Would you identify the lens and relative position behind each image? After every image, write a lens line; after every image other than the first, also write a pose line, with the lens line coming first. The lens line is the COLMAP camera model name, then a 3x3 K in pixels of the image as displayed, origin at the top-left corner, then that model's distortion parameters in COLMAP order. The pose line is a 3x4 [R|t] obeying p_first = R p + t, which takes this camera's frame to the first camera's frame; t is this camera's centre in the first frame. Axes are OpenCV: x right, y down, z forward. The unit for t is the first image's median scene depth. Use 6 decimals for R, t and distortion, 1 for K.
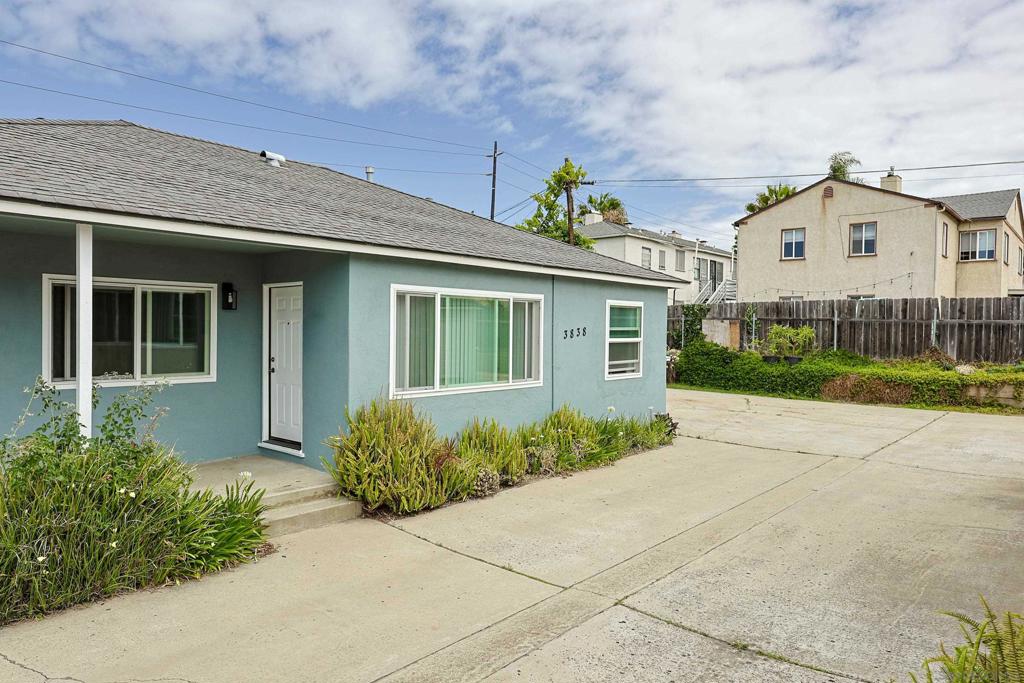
lens RADIAL K [[677.2, 0, 489.8], [0, 677.2, 346.2], [0, 0, 1]] dist [0.008897, 0.001476]
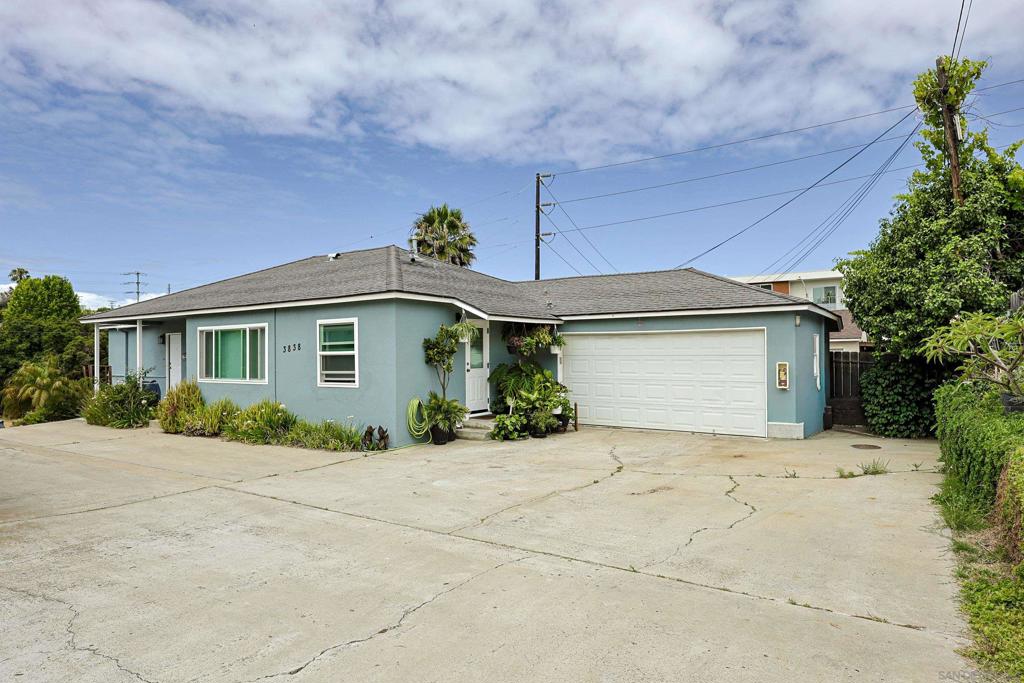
lens RADIAL K [[601.7, 0, 512.0], [0, 601.7, 341.5], [0, 0, 1]] dist [-0.003096, -0.000370]
pose [[0.149685, -0.032315, -0.988205, 1.250837], [-0.016434, 0.999246, -0.035165, 0.002031], [0.988597, 0.021504, 0.149041, 1.144040]]
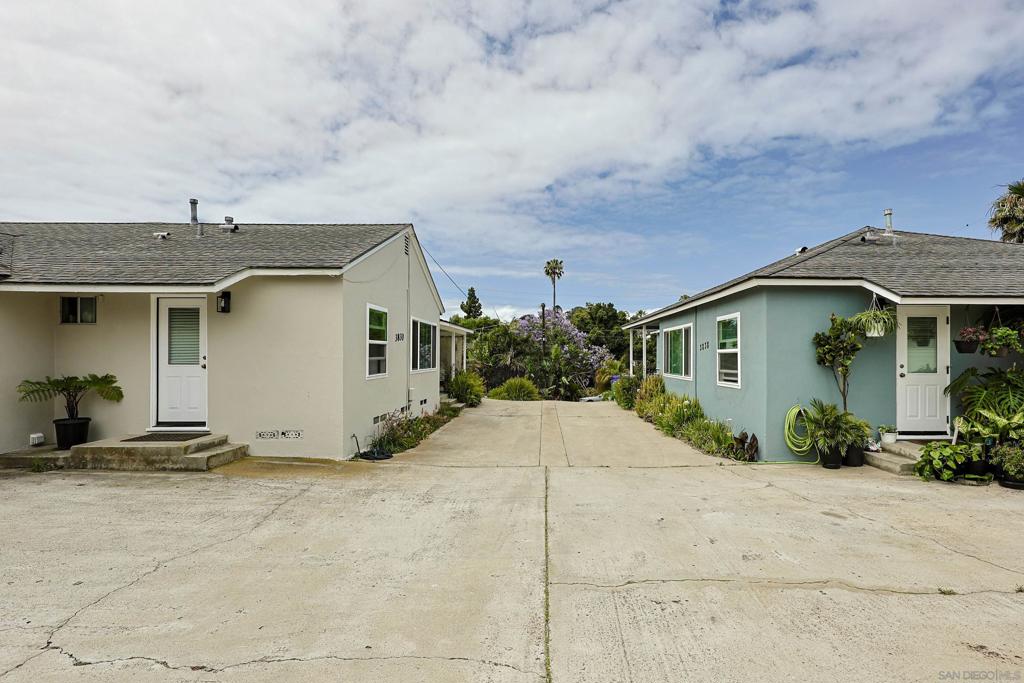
lens RADIAL K [[513.6, 0, 555.8], [0, 513.6, 348.6], [0, 0, 1]] dist [0.004227, 0.000242]
pose [[-0.720330, -0.022719, -0.693259, 0.967807], [-0.029762, 0.999555, -0.001832, -0.003257], [0.692993, 0.019313, -0.720686, 1.405928]]
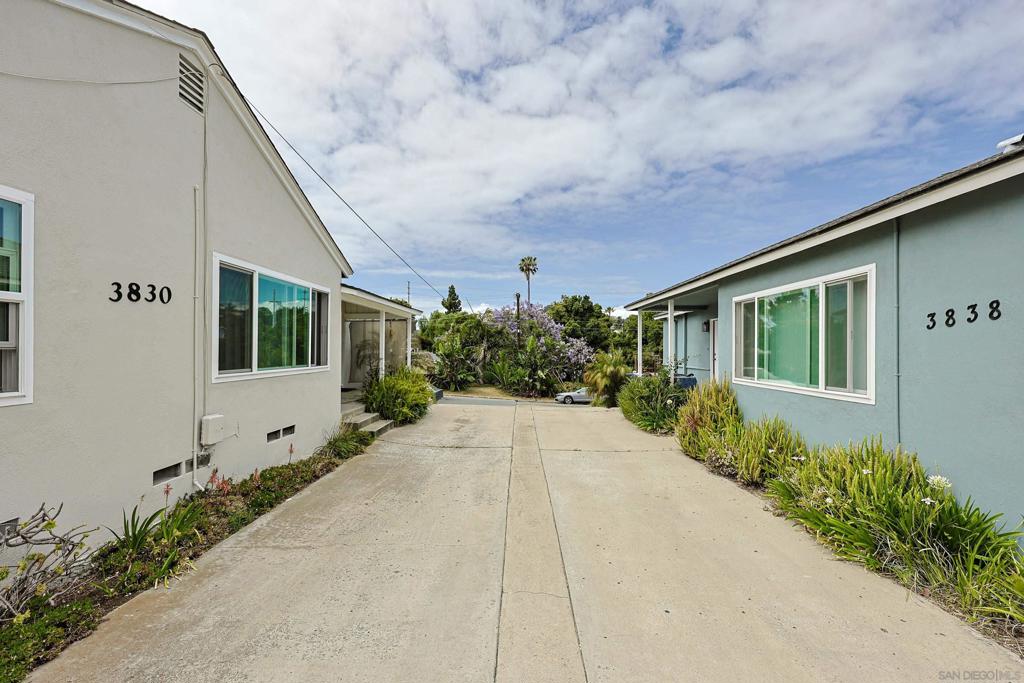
lens RADIAL K [[450.3, 0, 505.0], [0, 450.3, 340.8], [0, 0, 1]] dist [-0.004808, 0.000302]
pose [[-0.757175, -0.028723, -0.652581, 0.534488], [-0.033628, 0.999422, -0.004971, 0.010228], [0.652346, 0.018182, -0.757703, 0.940873]]
